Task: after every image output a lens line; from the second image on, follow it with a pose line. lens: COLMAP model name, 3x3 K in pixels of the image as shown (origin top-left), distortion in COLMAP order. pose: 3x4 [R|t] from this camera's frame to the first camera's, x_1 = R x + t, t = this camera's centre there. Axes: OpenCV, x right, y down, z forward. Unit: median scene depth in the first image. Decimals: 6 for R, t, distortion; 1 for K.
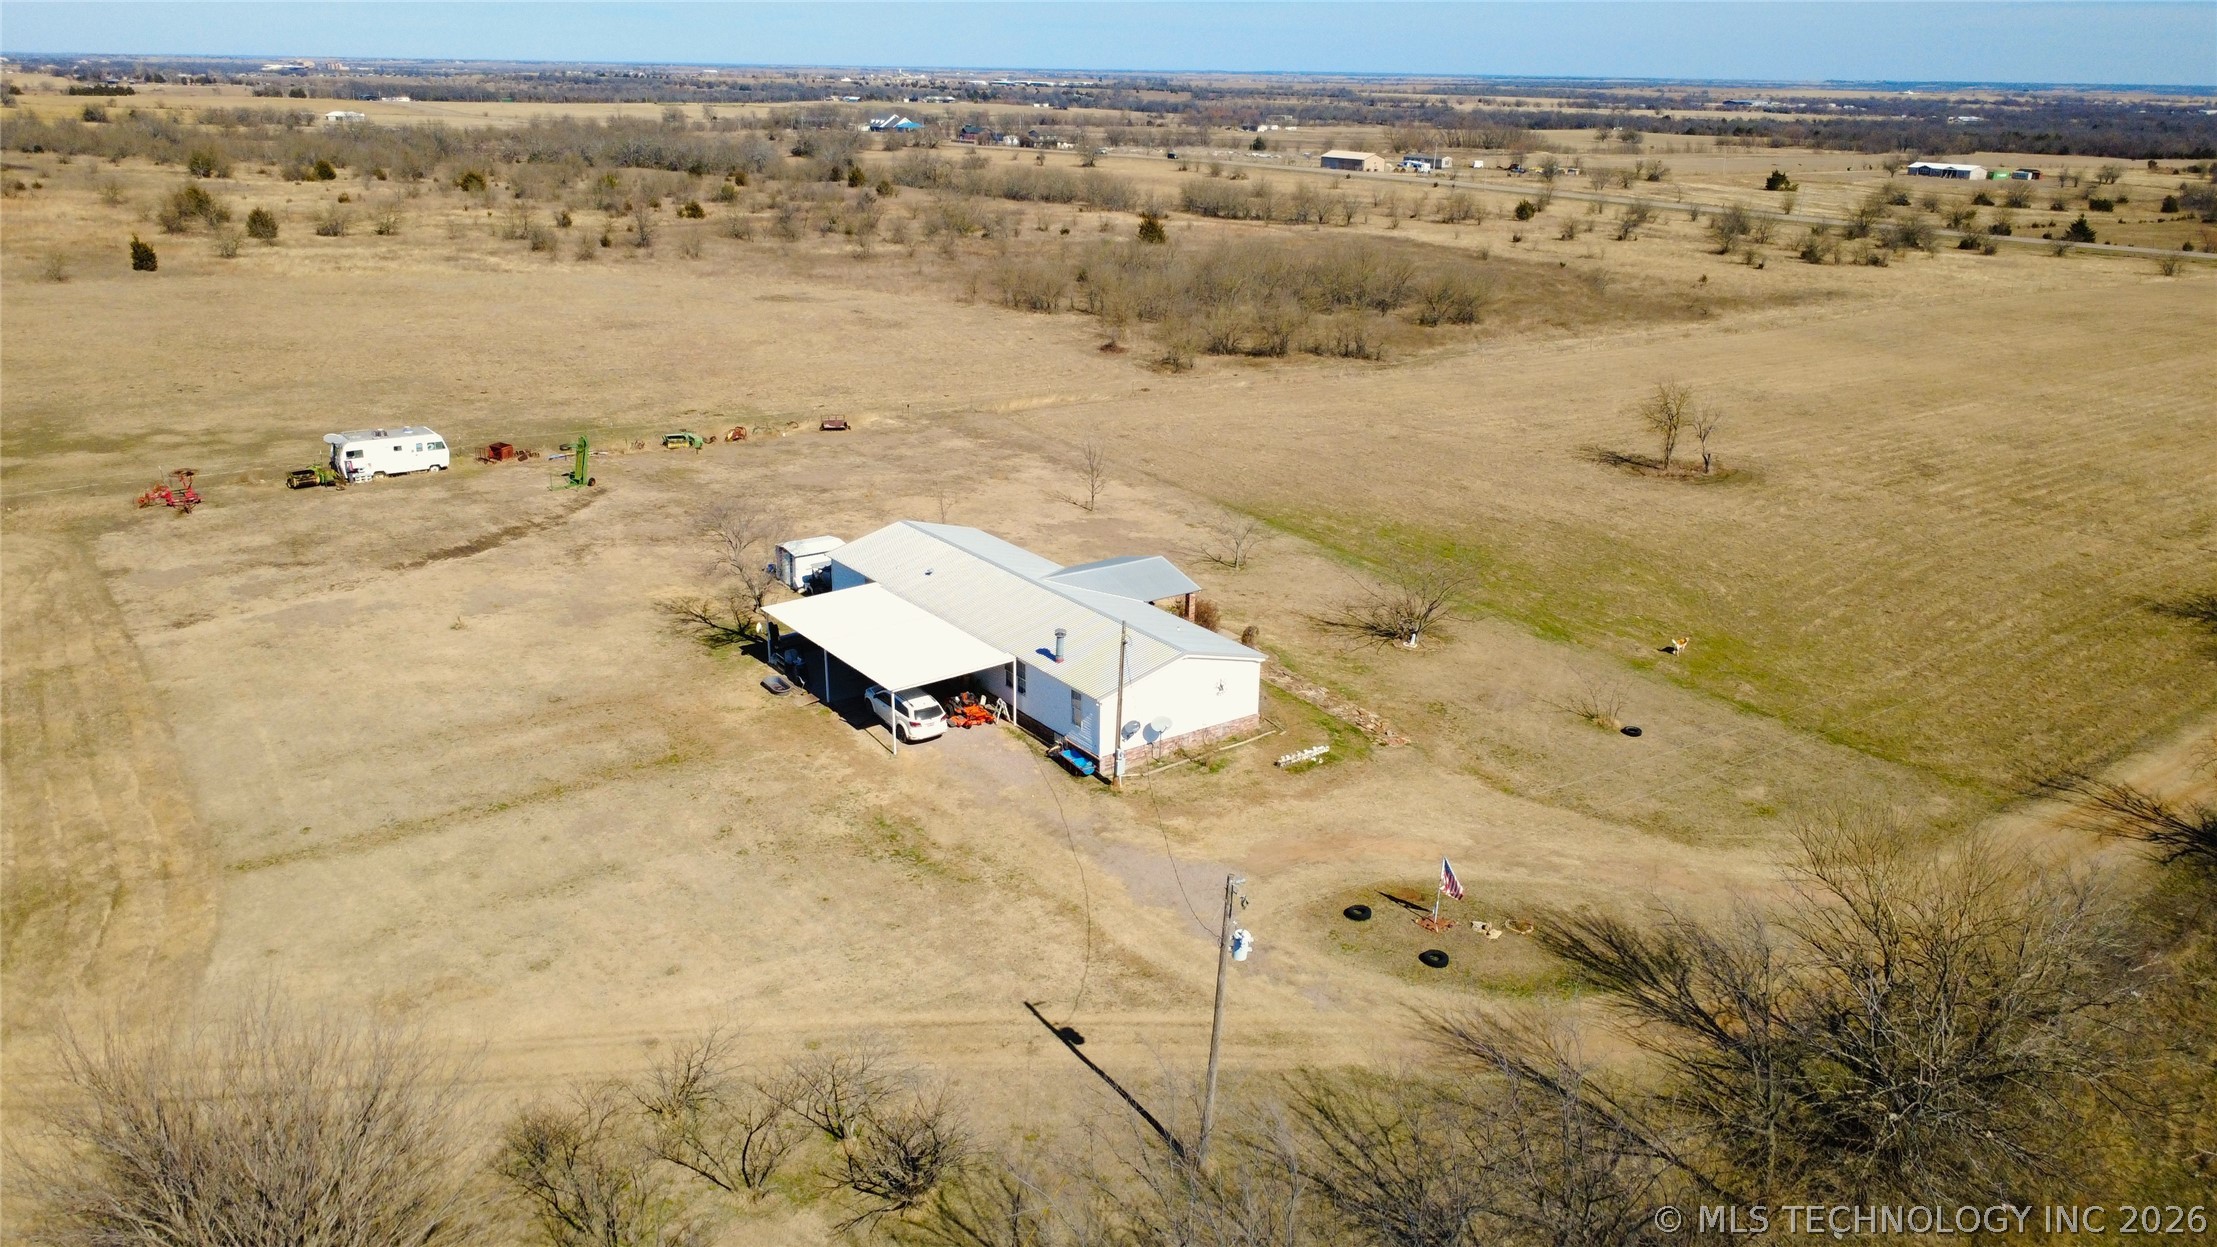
lens RADIAL K [[1607.5, 0, 1111.6], [0, 1607.5, 607.8], [0, 0, 1]] dist [0.000265, 0.001587]
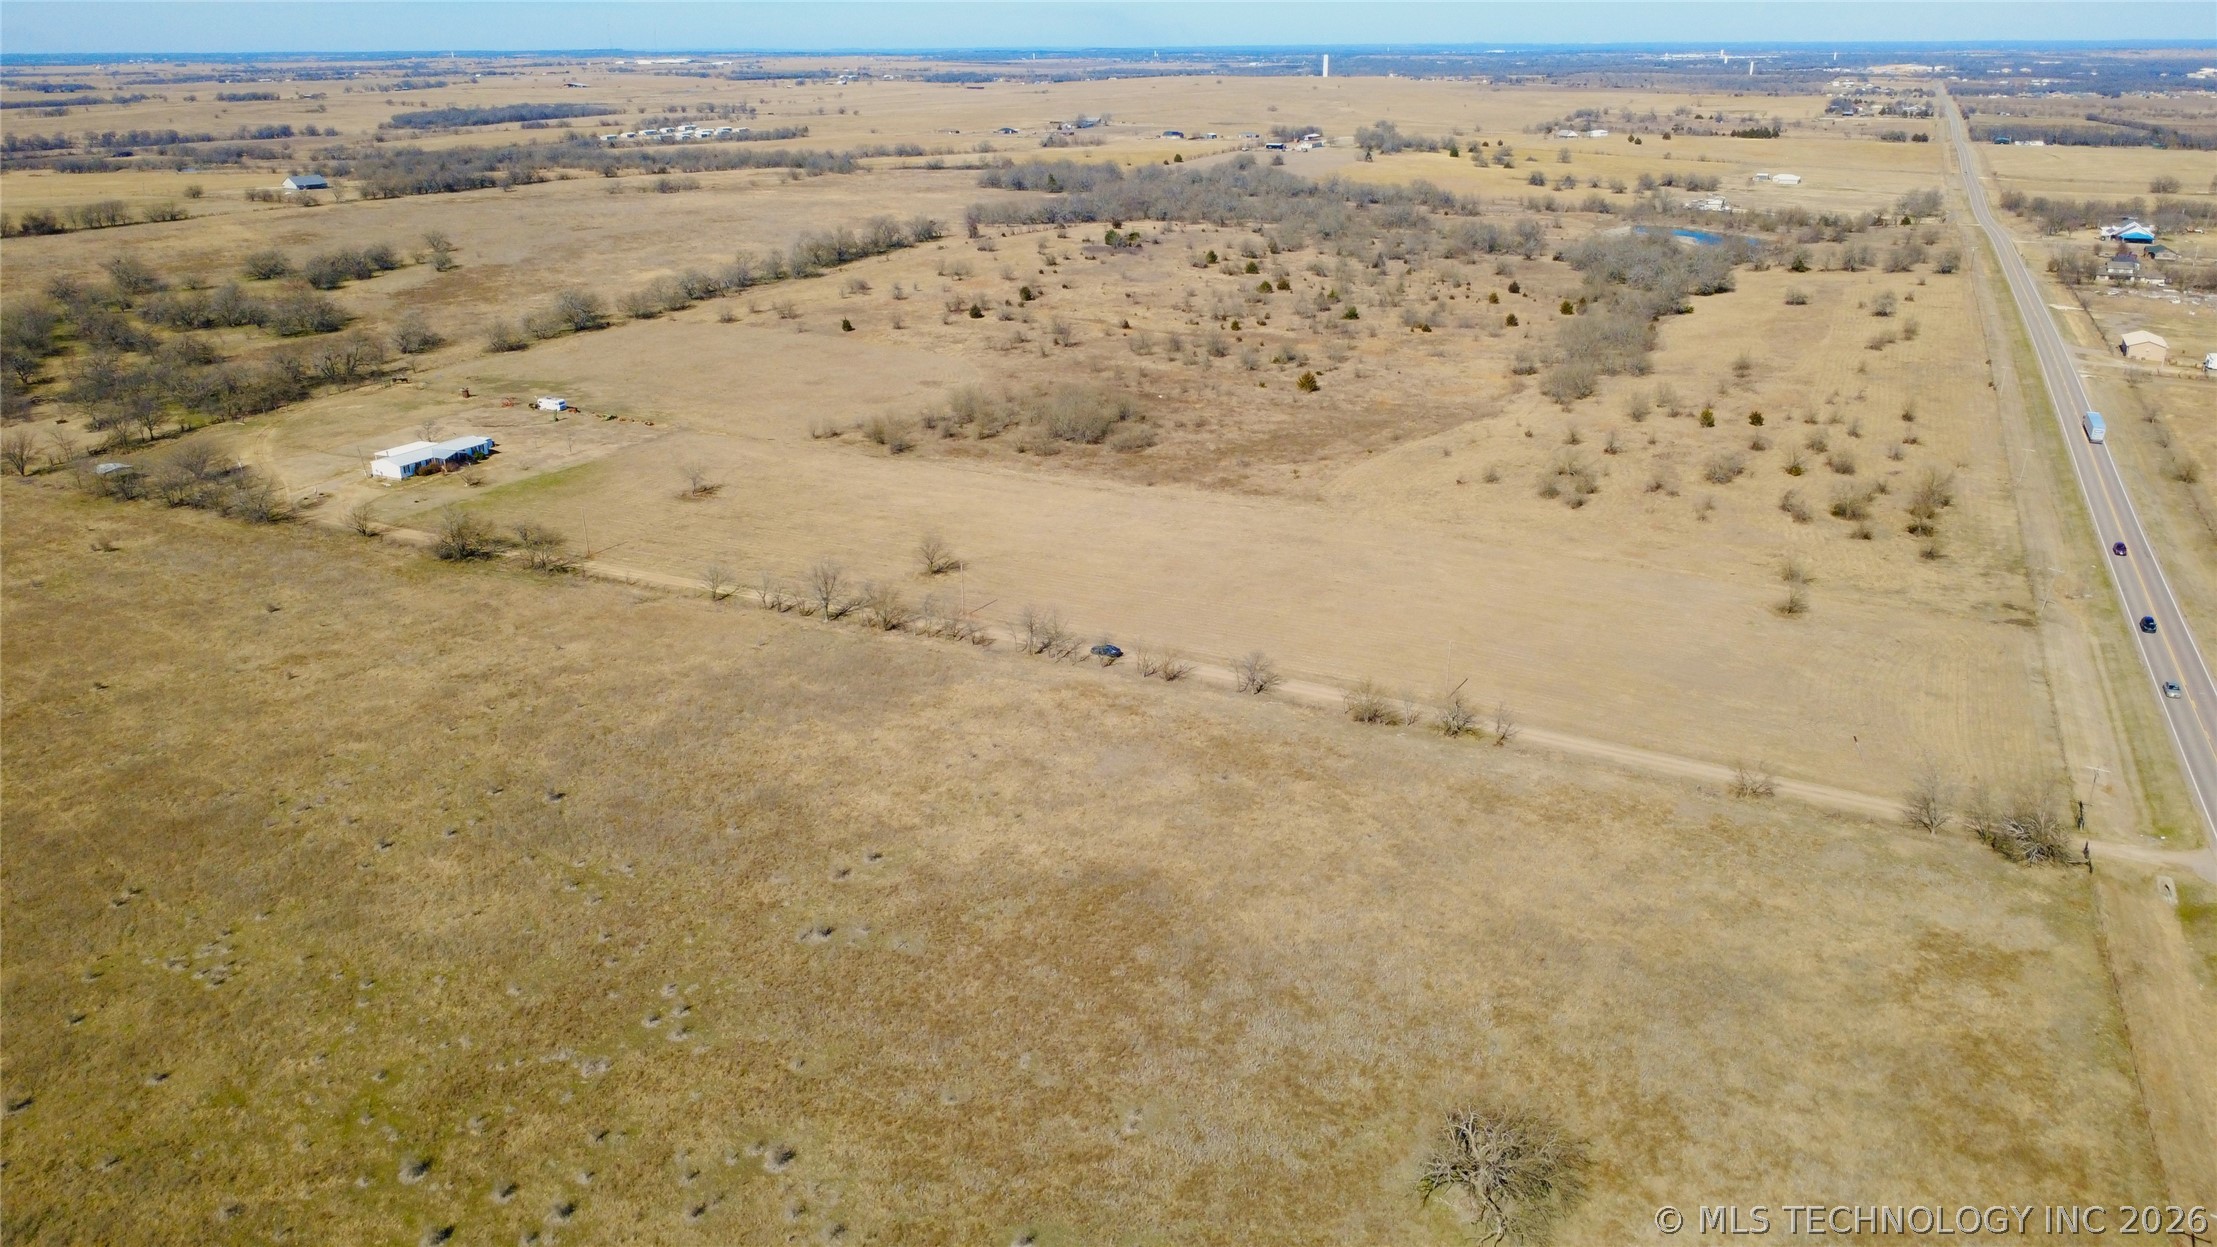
lens RADIAL K [[1607.5, 0, 1111.6], [0, 1607.5, 607.8], [0, 0, 1]] dist [0.000265, 0.001587]
pose [[0.459706, 0.281500, -0.842276, 4.449621], [-0.274468, 0.947035, 0.166710, -0.810533], [0.844593, 0.154540, 0.512620, 0.320473]]
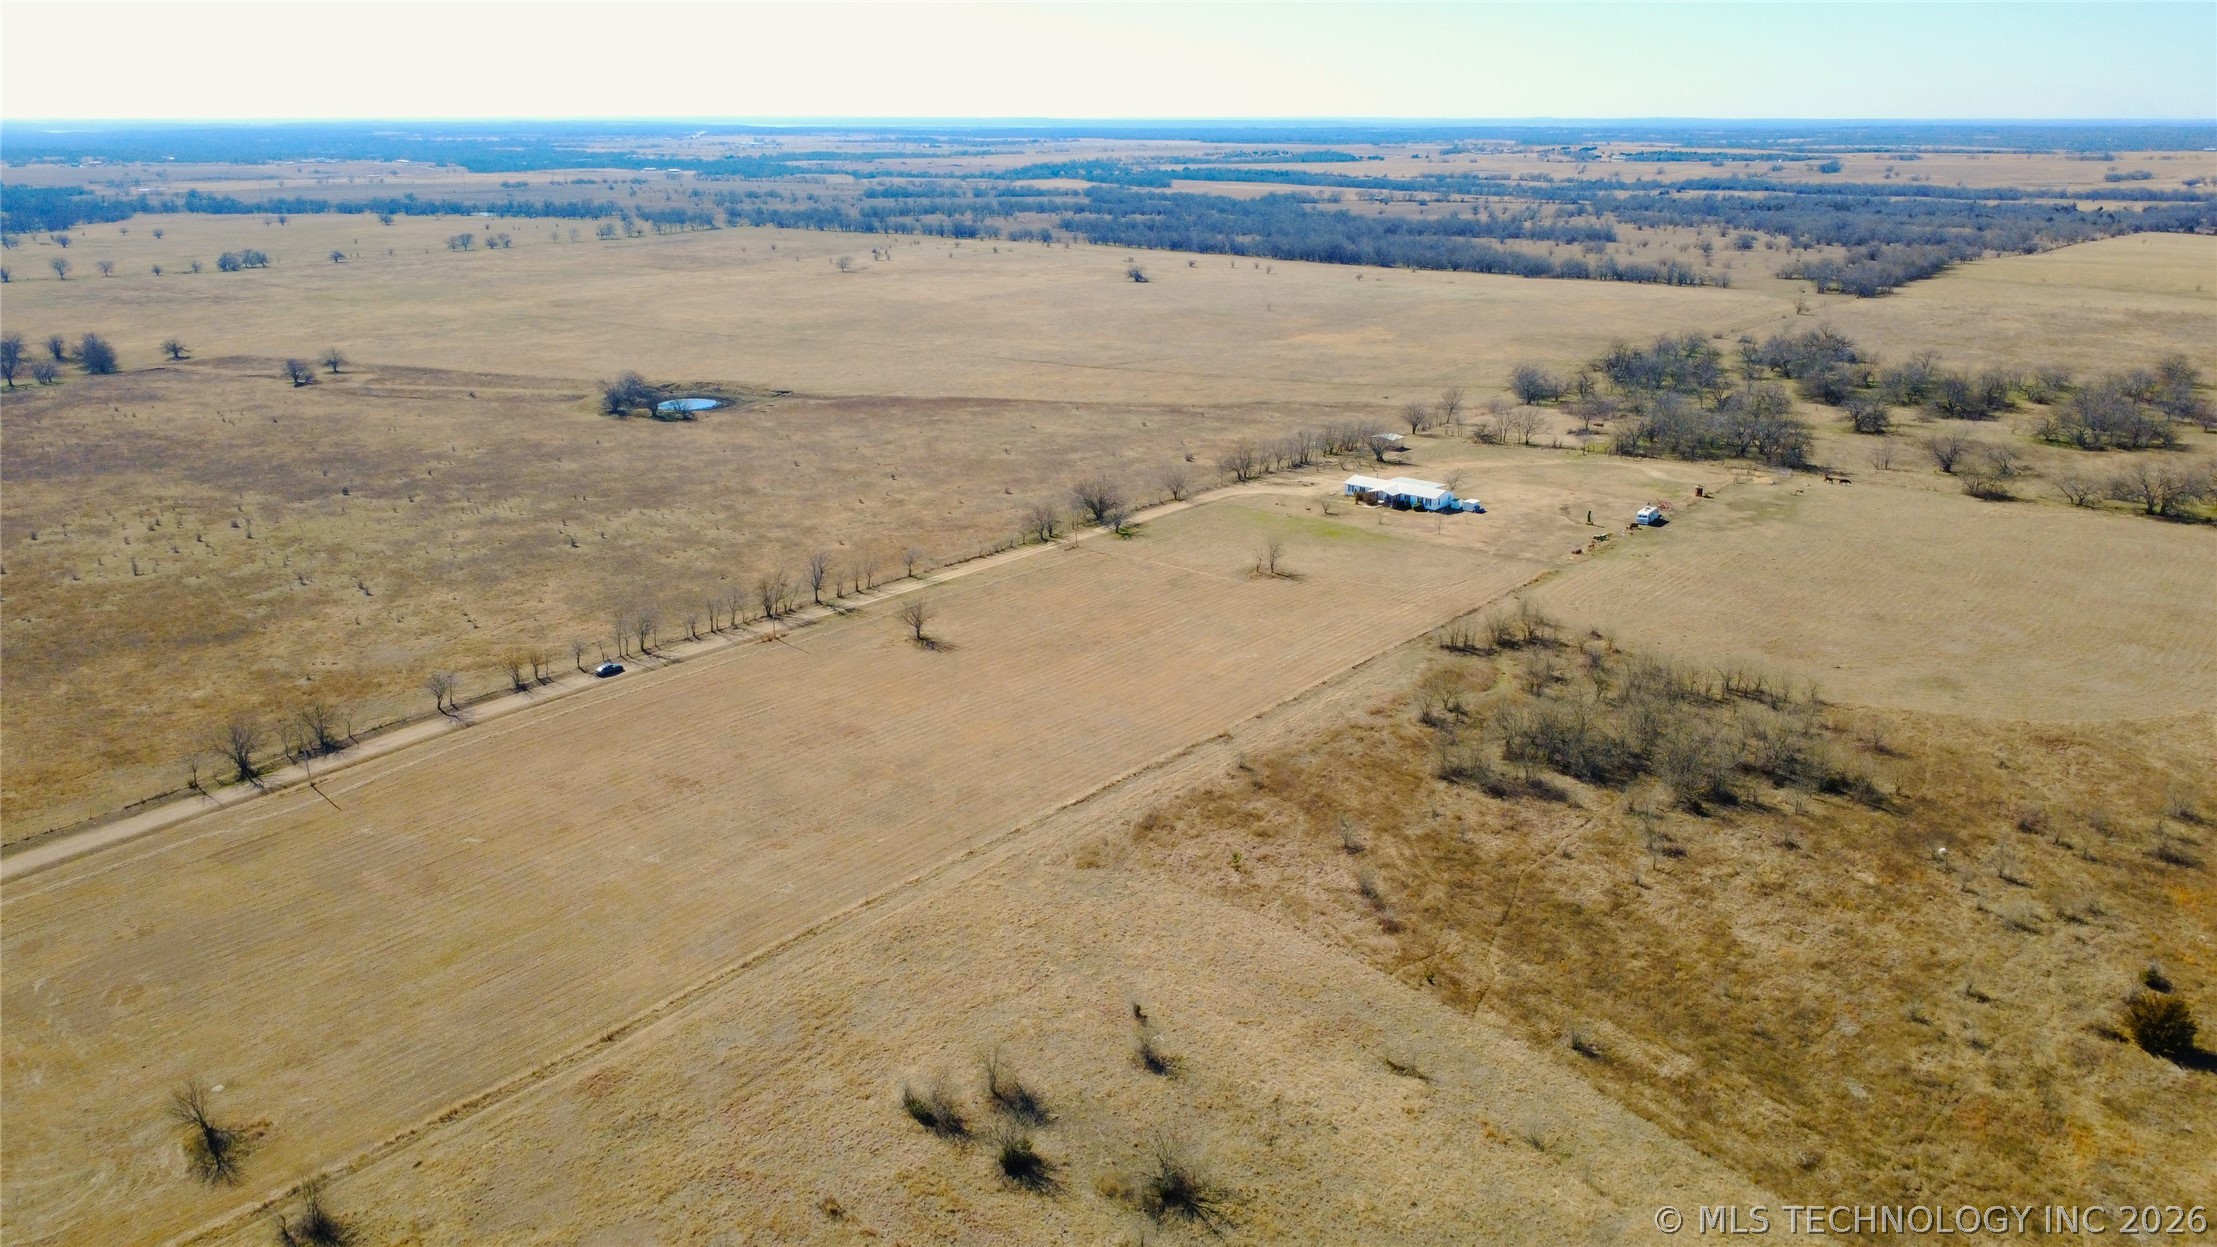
lens RADIAL K [[1607.5, 0, 1111.6], [0, 1607.5, 607.8], [0, 0, 1]] dist [0.000265, 0.001587]
pose [[-0.973792, 0.053272, -0.221112, 1.716640], [-0.086471, 0.812462, 0.576566, -2.216044], [0.210360, 0.580576, -0.786563, 4.417926]]
